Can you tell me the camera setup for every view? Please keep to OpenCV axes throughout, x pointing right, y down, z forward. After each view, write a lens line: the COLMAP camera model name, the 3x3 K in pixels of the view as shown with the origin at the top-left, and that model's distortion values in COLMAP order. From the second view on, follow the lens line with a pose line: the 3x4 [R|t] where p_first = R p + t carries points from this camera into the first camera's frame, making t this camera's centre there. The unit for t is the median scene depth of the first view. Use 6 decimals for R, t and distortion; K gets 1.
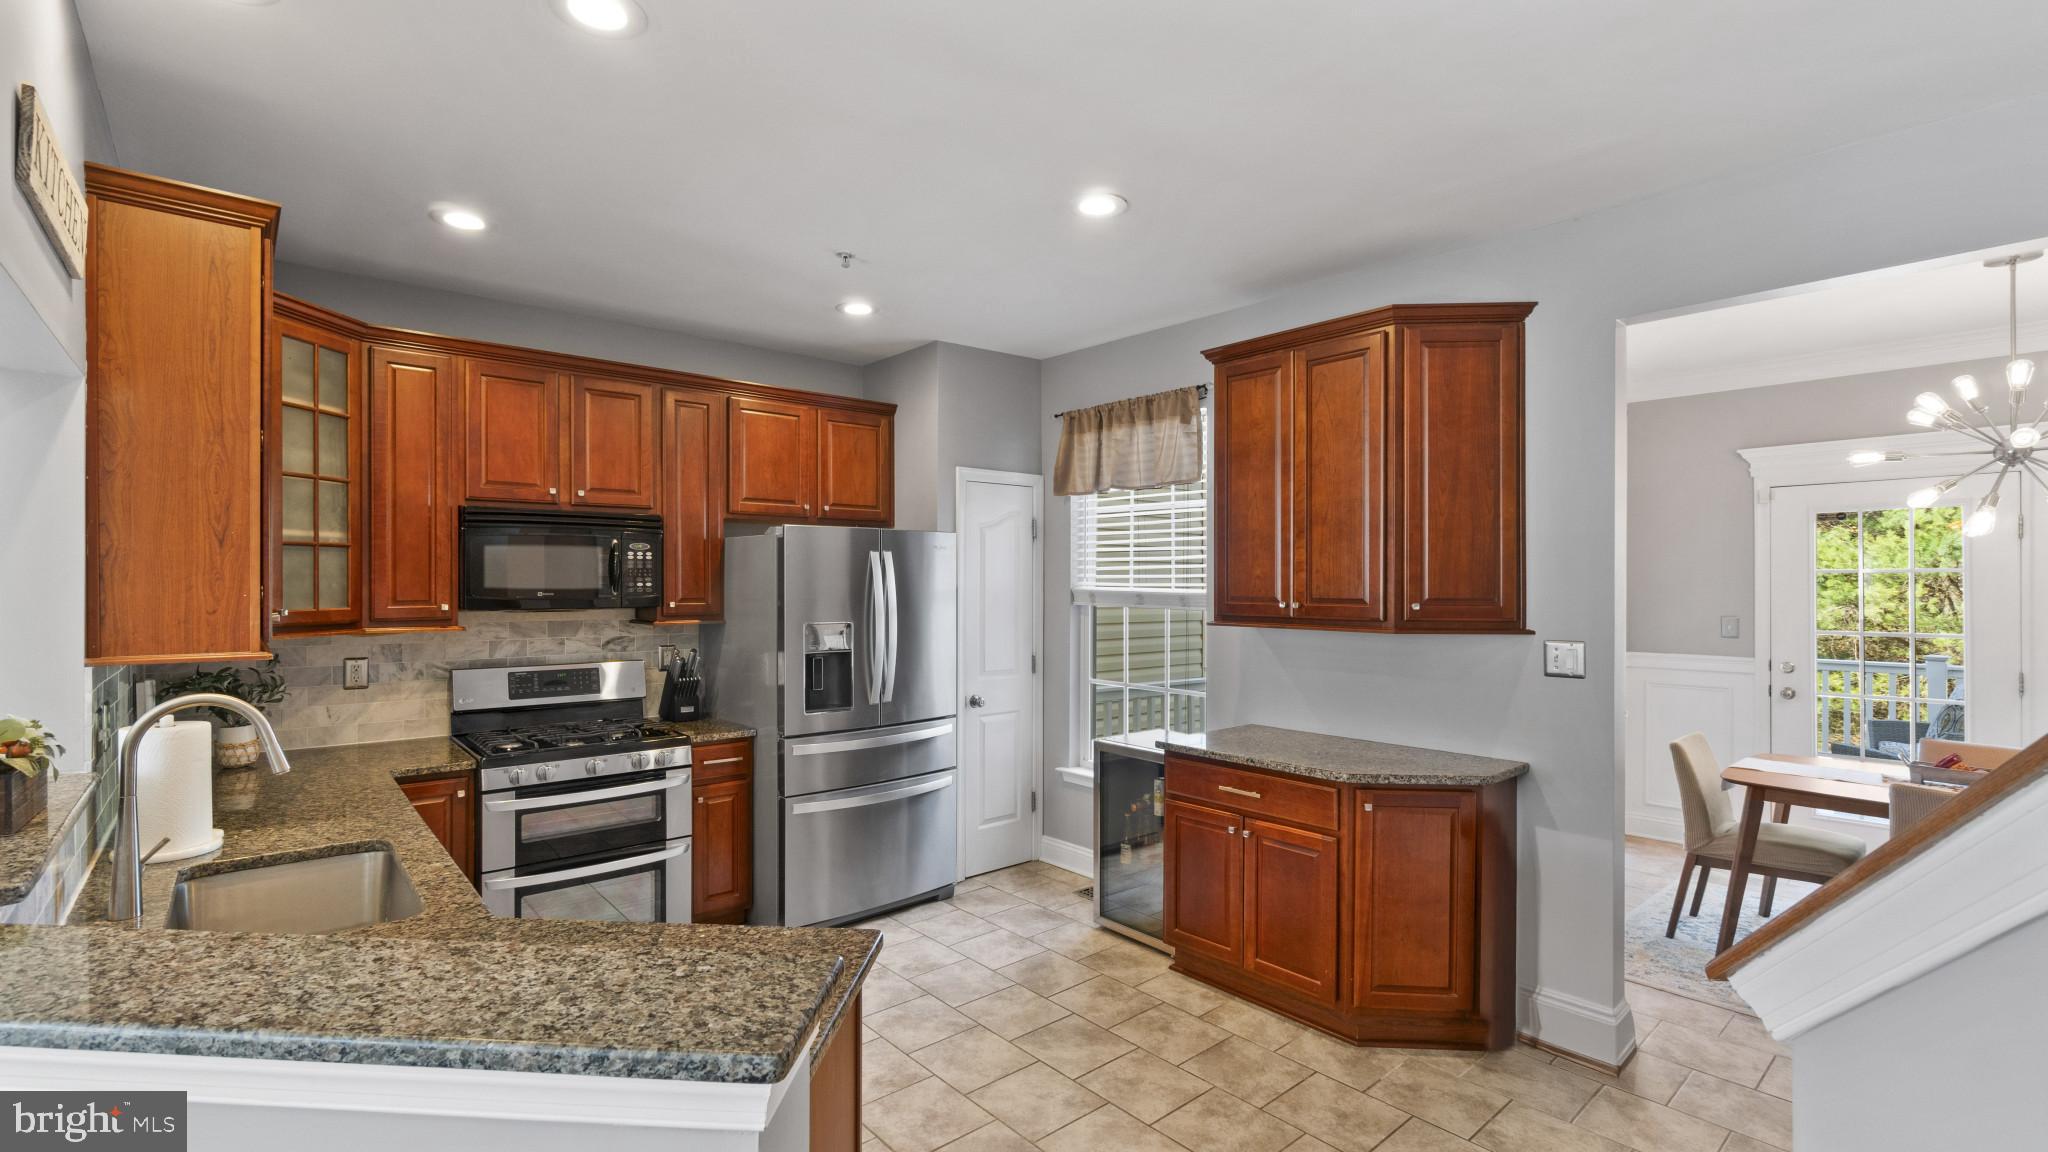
lens RADIAL K [[905.0, 0, 1005.1], [0, 905.0, 579.2], [0, 0, 1]] dist [-0.001102, -0.000230]
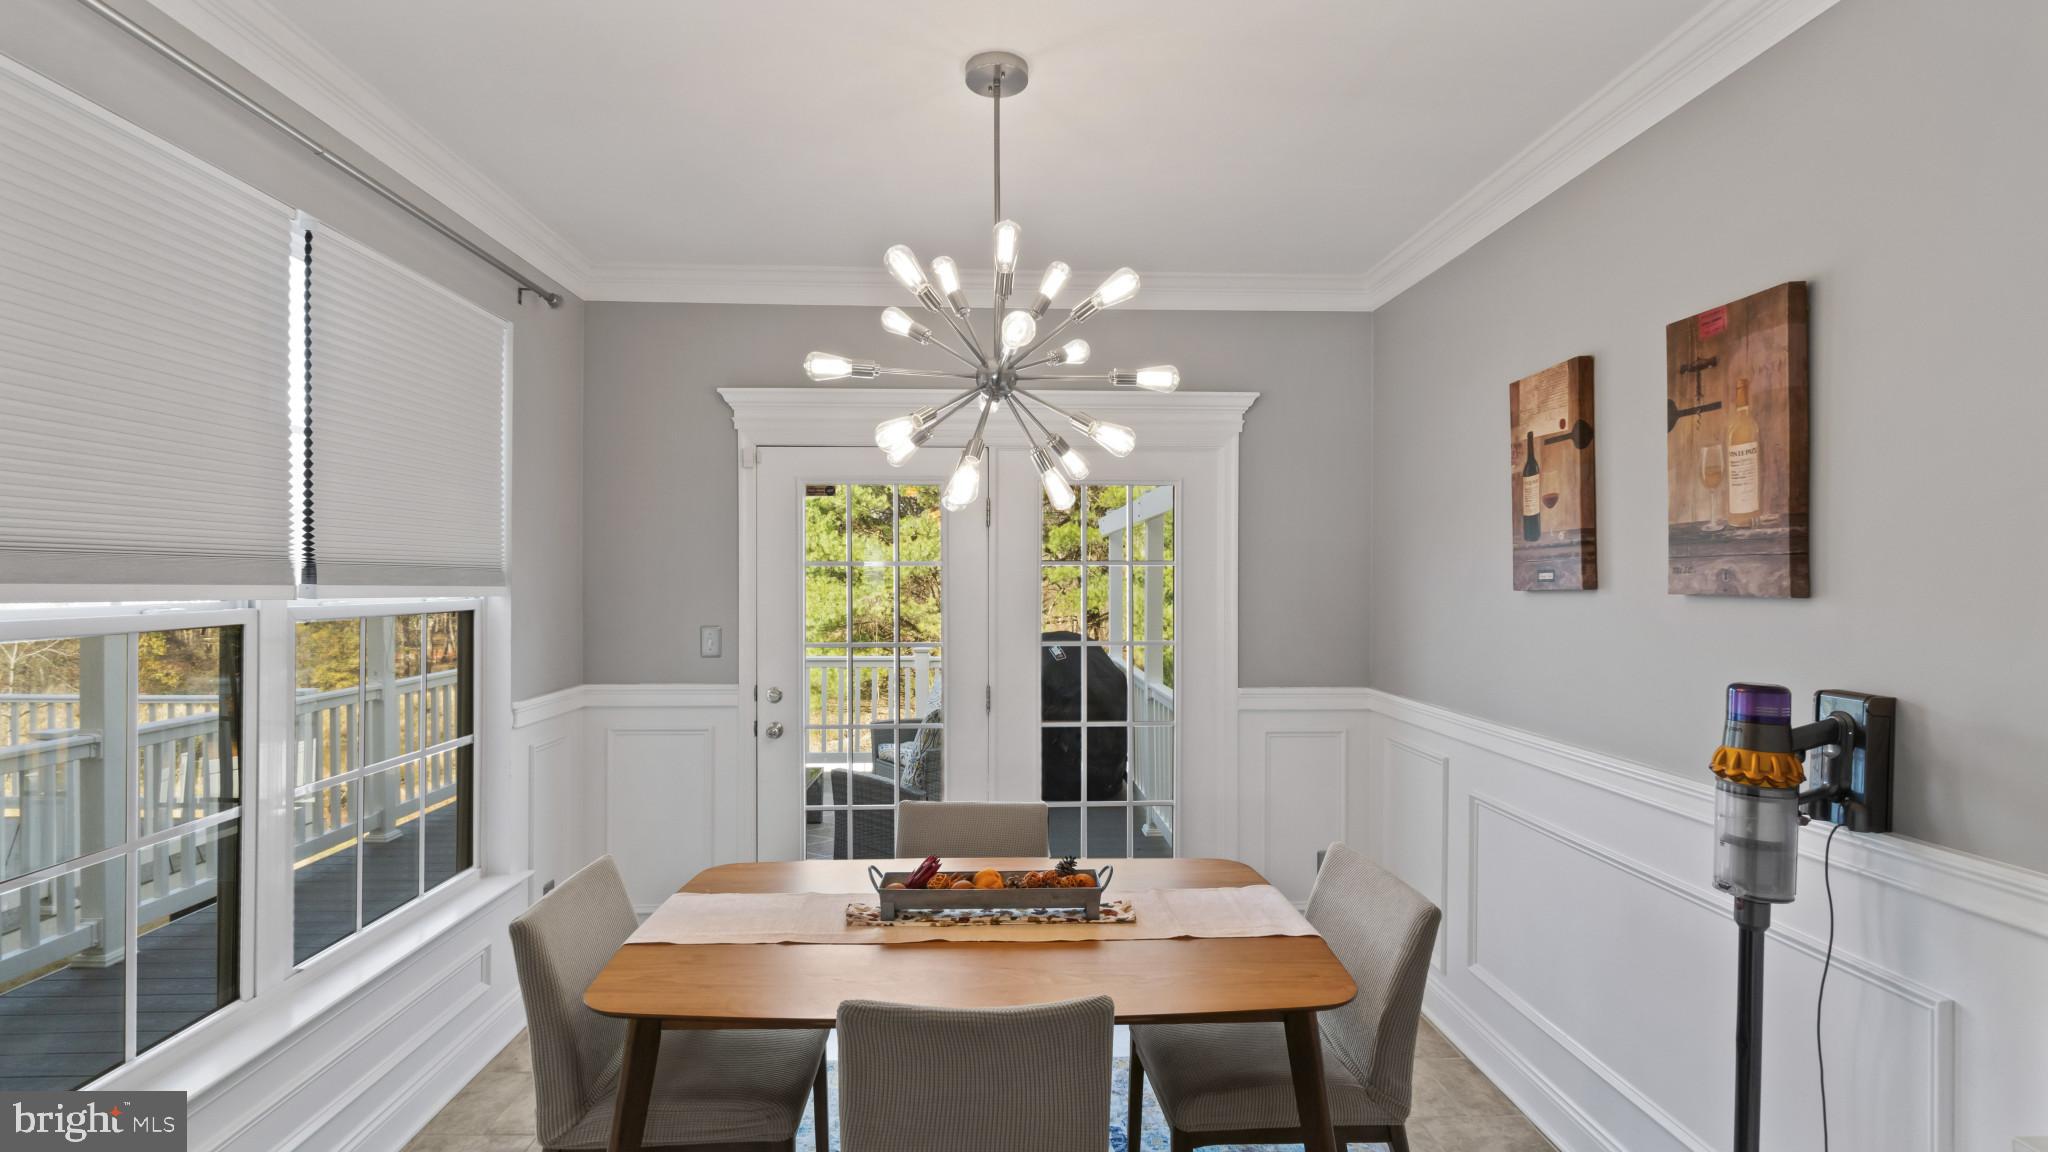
lens RADIAL K [[905.0, 0, 1005.1], [0, 905.0, 579.2], [0, 0, 1]] dist [-0.001102, -0.000230]
pose [[0.632605, -0.004033, 0.774464, 0.499167], [-0.002499, 0.999971, 0.007248, -0.001469], [-0.774470, -0.006520, 0.632577, 0.472445]]
